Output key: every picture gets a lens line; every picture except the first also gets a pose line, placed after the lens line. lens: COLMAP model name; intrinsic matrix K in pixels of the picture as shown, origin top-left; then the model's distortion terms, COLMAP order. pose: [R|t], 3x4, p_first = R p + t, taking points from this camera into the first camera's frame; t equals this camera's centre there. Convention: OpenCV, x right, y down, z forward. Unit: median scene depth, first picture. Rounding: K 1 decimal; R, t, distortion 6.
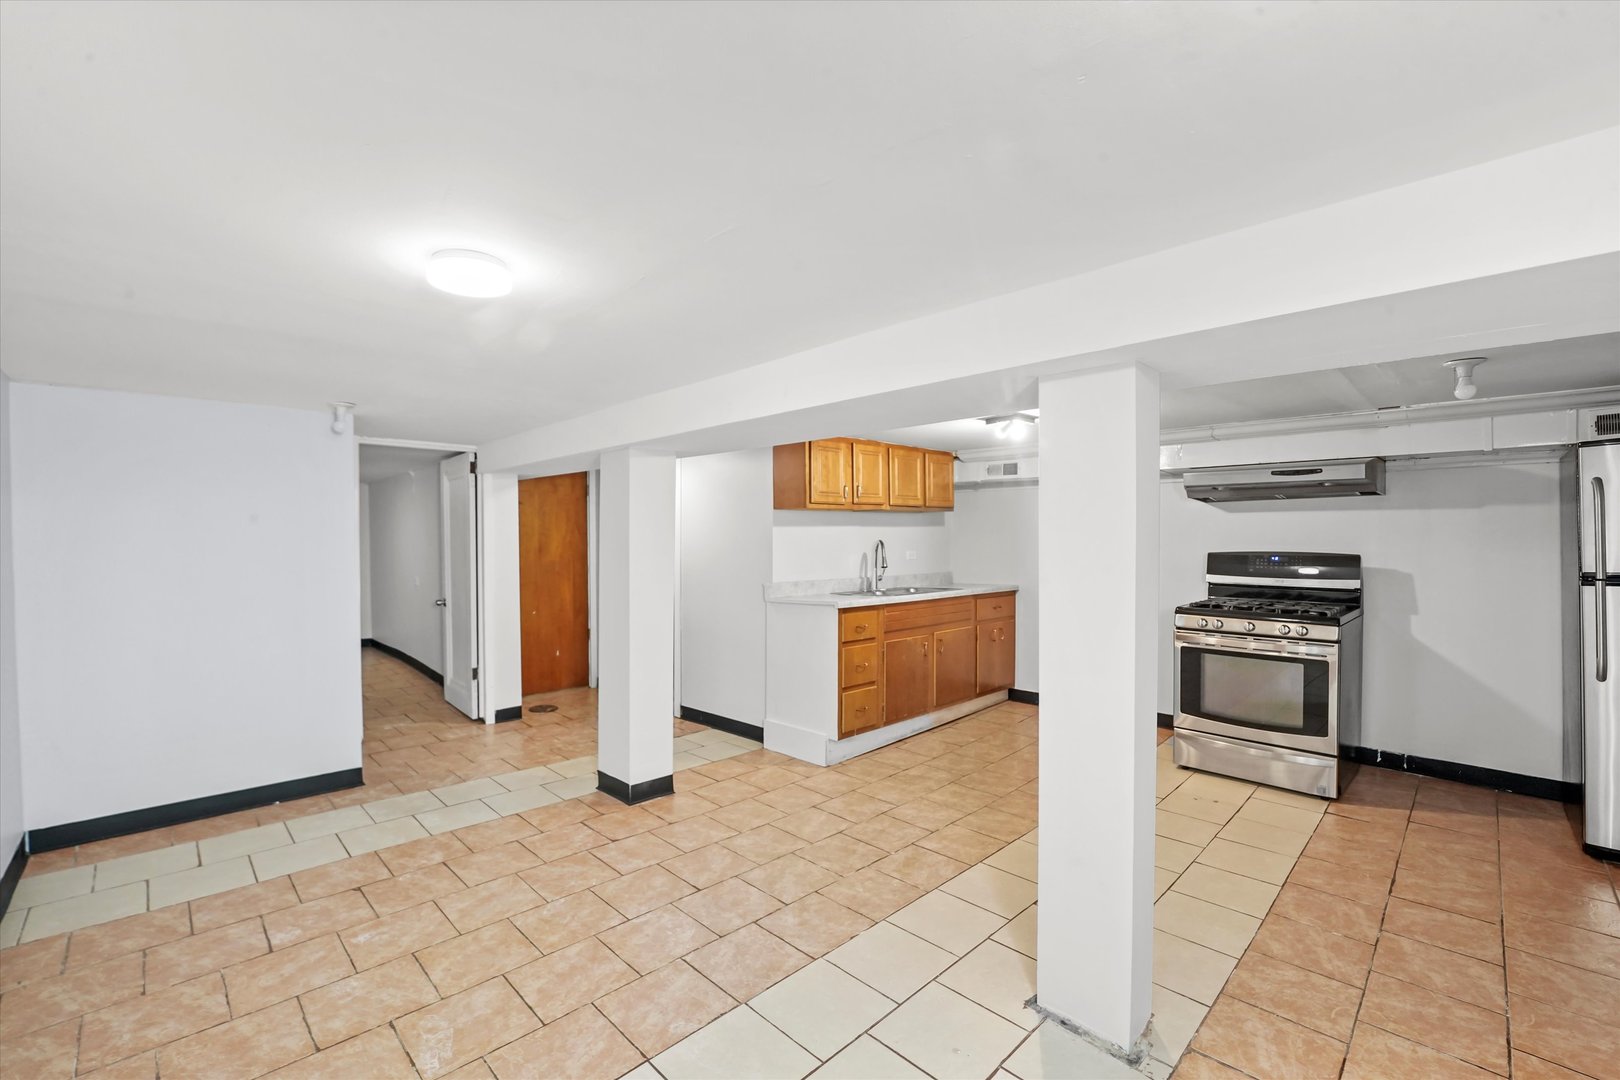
lens RADIAL K [[673.9, 0, 810.0], [0, 673.9, 540.0], [0, 0, 1]] dist [-0.023439, 0.000671]
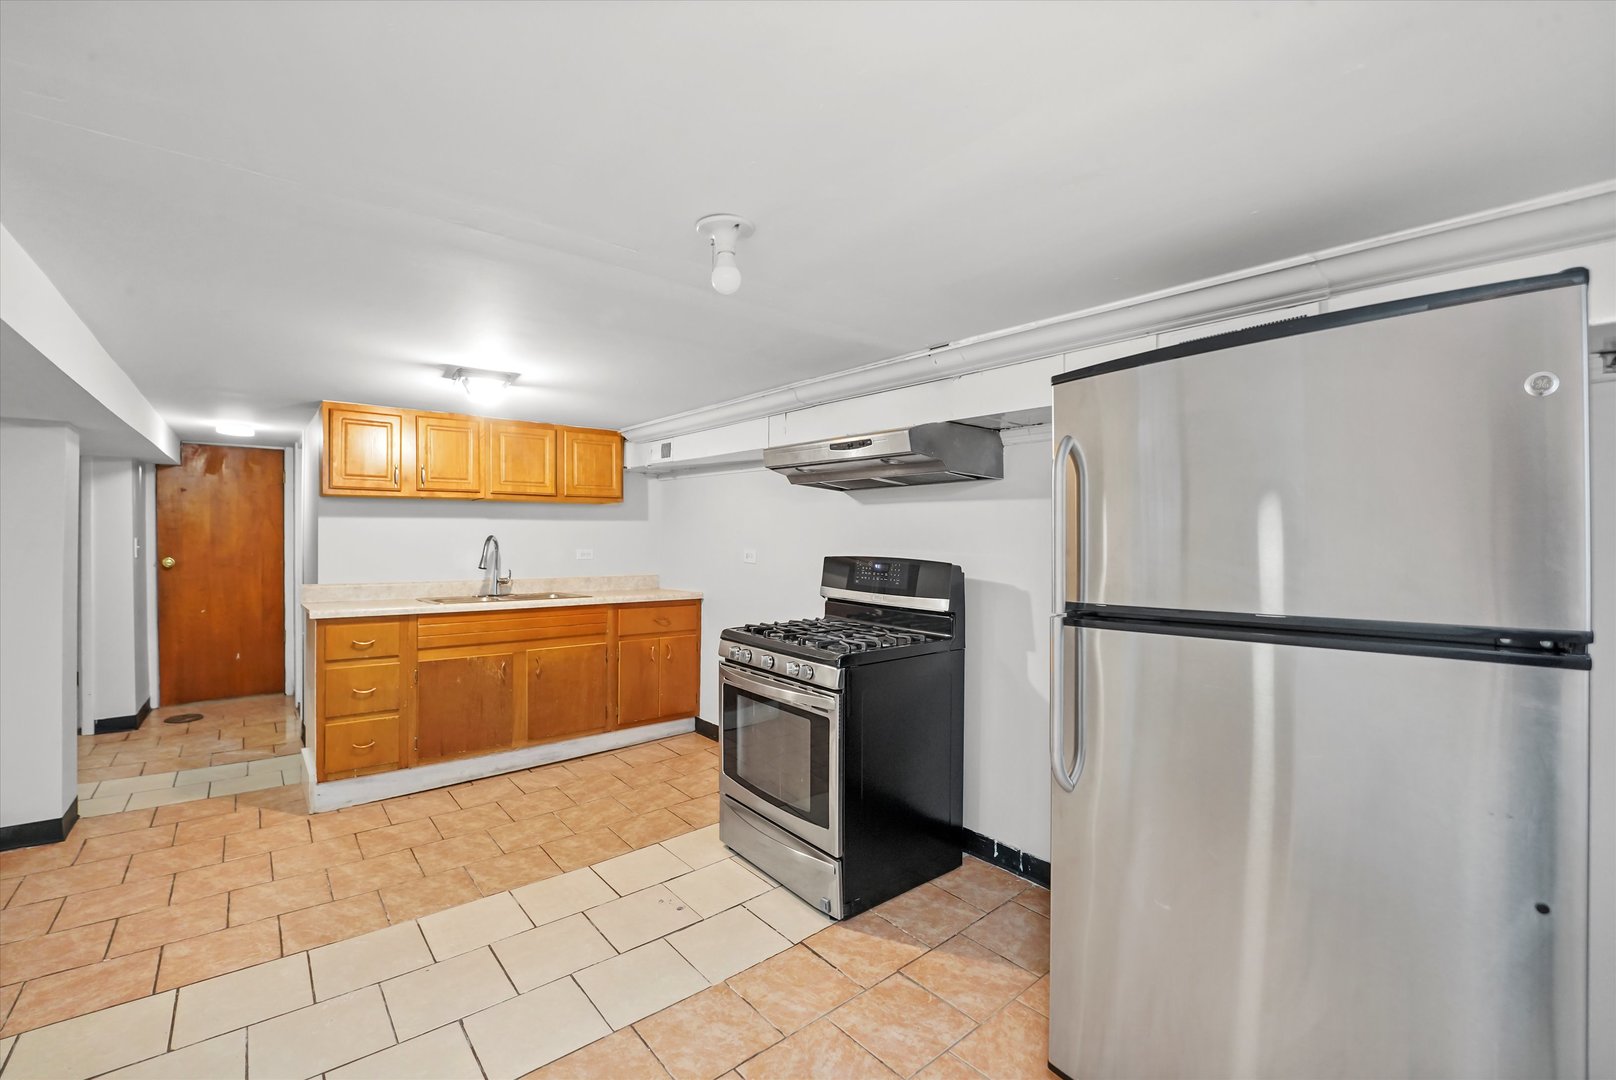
lens RADIAL K [[672.3, 0, 808.0], [0, 672.3, 540.0], [0, 0, 1]] dist [-0.023439, 0.000671]
pose [[0.996305, 0.013255, -0.084859, 0.630470], [-0.012898, 0.999906, 0.004754, -0.003344], [0.084914, -0.003642, 0.996382, 0.240837]]
